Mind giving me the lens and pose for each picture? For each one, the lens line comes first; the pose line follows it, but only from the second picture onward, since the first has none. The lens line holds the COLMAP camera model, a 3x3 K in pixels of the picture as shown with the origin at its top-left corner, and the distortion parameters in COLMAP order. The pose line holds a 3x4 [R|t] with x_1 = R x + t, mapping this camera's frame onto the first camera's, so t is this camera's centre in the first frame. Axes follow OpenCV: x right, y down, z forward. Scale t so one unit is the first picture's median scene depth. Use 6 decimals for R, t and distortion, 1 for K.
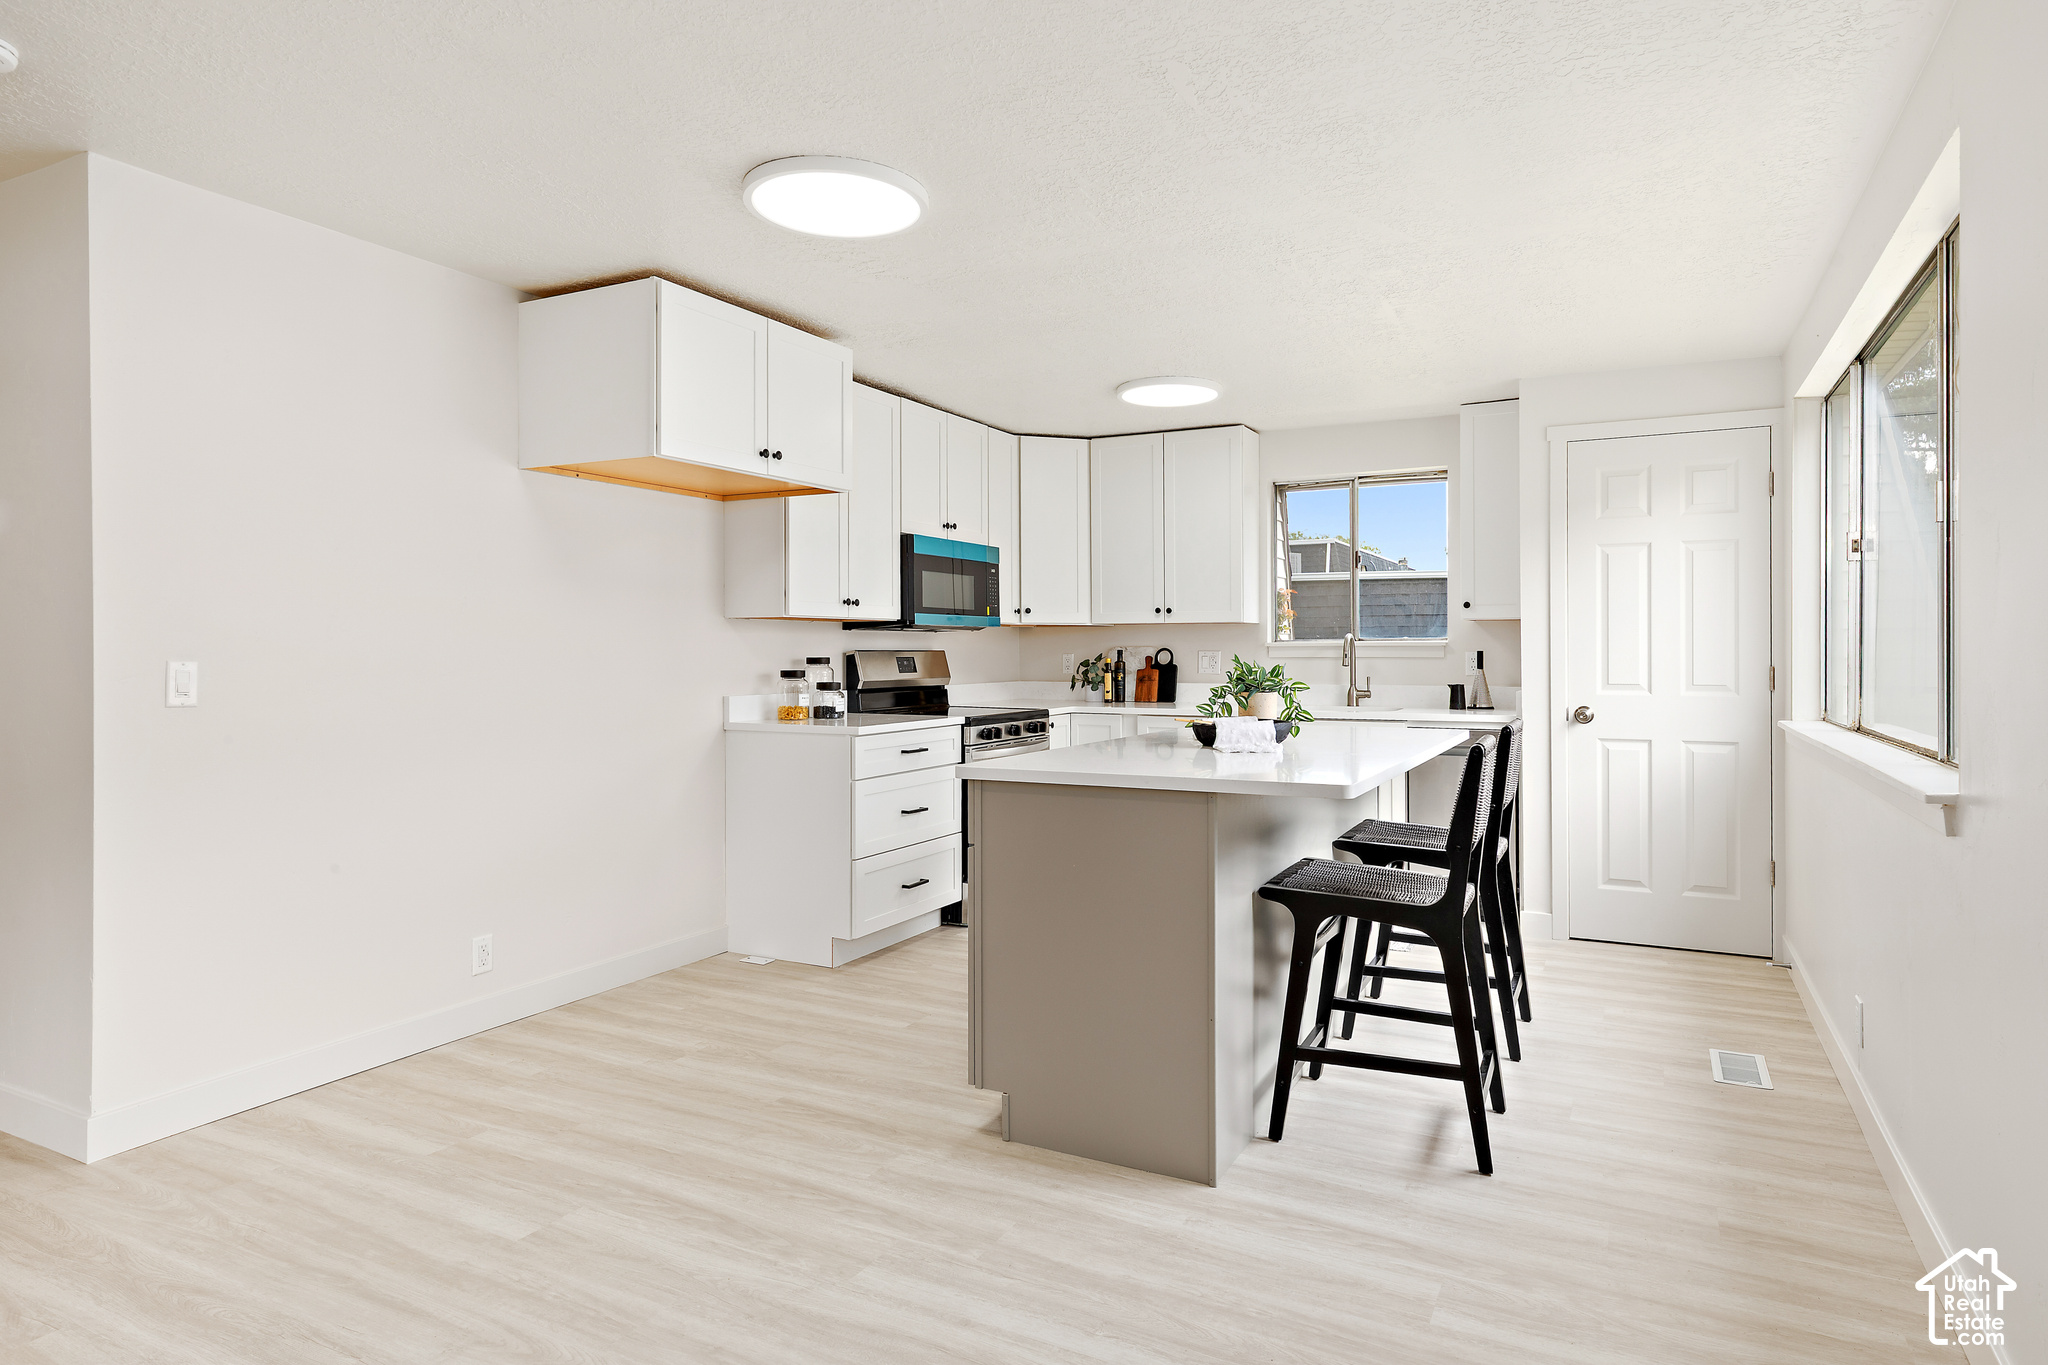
lens RADIAL K [[1107.8, 0, 1042.3], [0, 1107.8, 662.2], [0, 0, 1]] dist [0.005824, -0.000172]
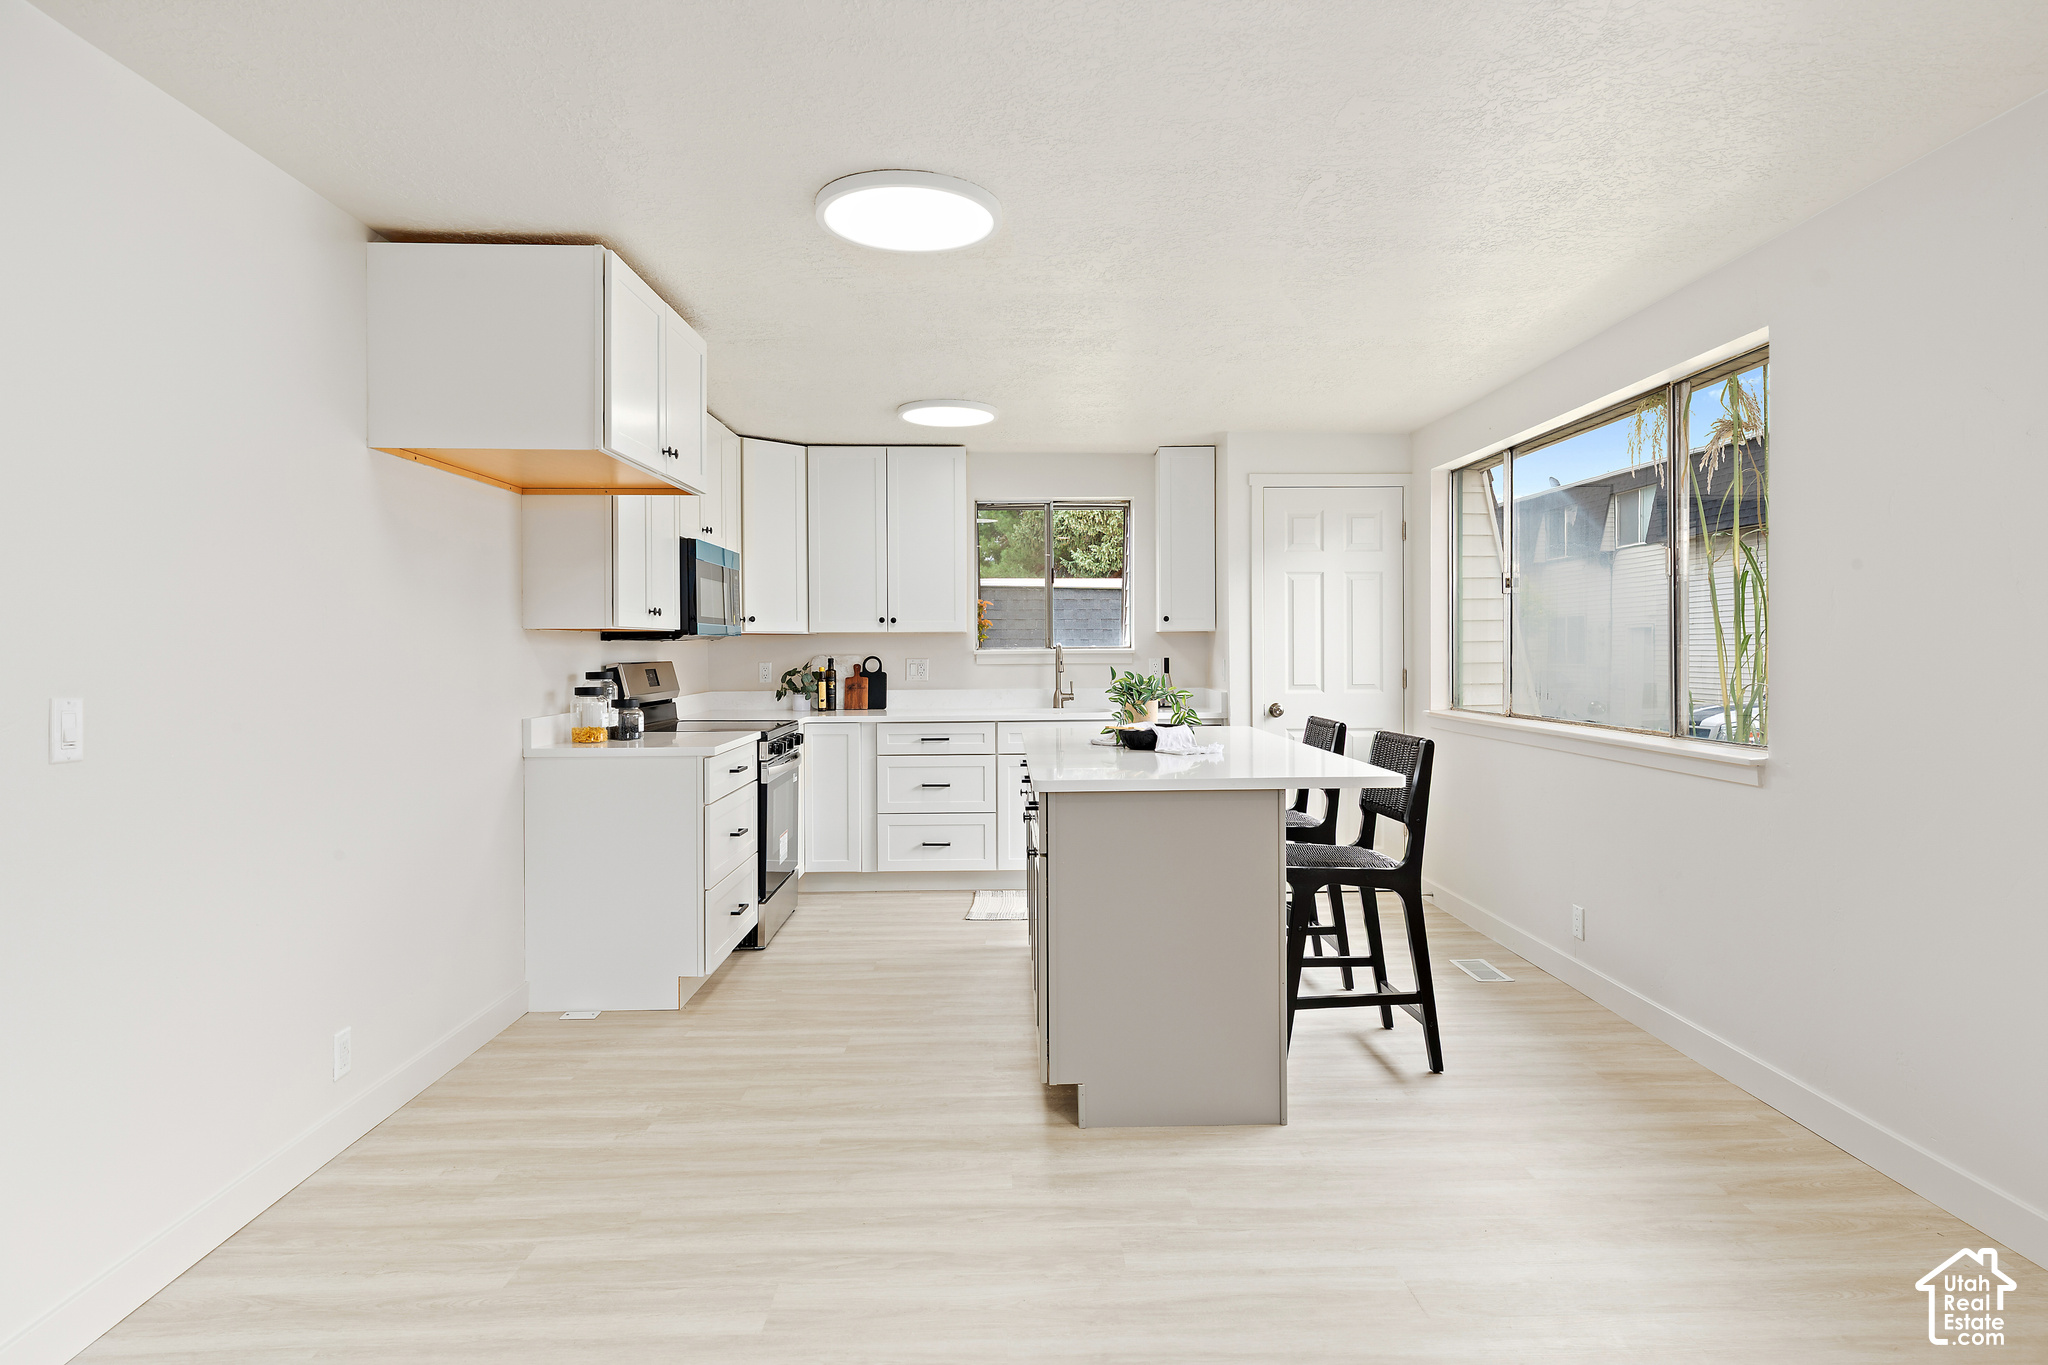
lens RADIAL K [[1107.8, 0, 1005.3], [0, 1107.8, 666.5], [0, 0, 1]] dist [0.005824, -0.000172]
pose [[0.884728, -0.011779, 0.465958, -0.370117], [0.009540, 0.999929, 0.007163, -0.013699], [-0.466010, -0.001892, 0.884778, 0.056561]]
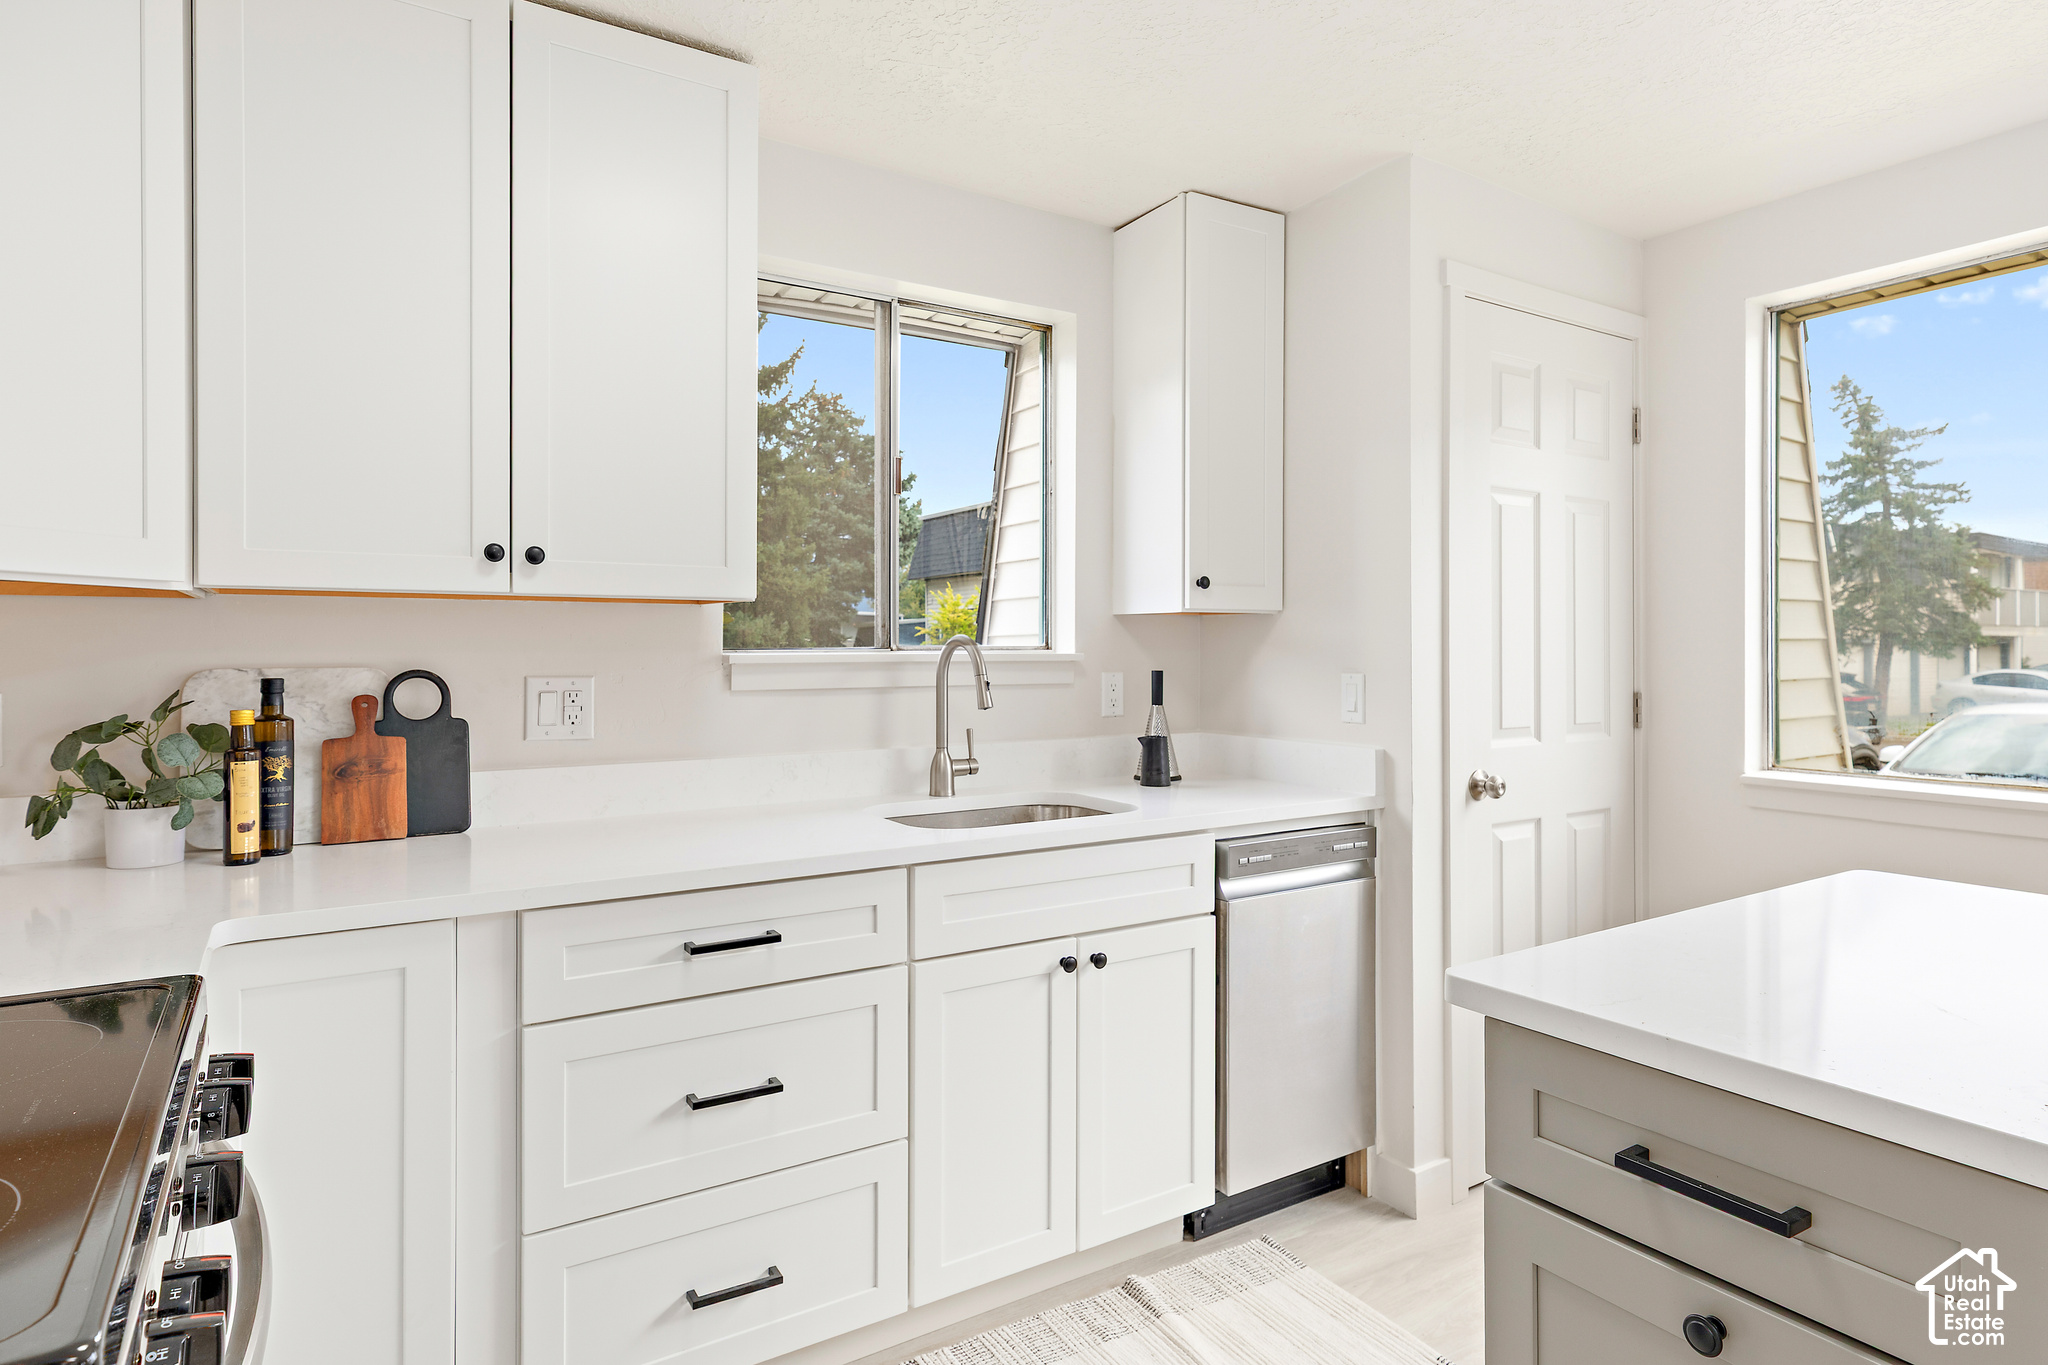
lens RADIAL K [[1107.8, 0, 1008.3], [0, 1107.8, 655.1], [0, 0, 1]] dist [0.005824, -0.000172]
pose [[0.500371, -0.000757, 0.865811, -0.127103], [0.010289, 0.999934, -0.005072, -0.019788], [-0.865750, 0.011446, 0.500346, 0.979574]]
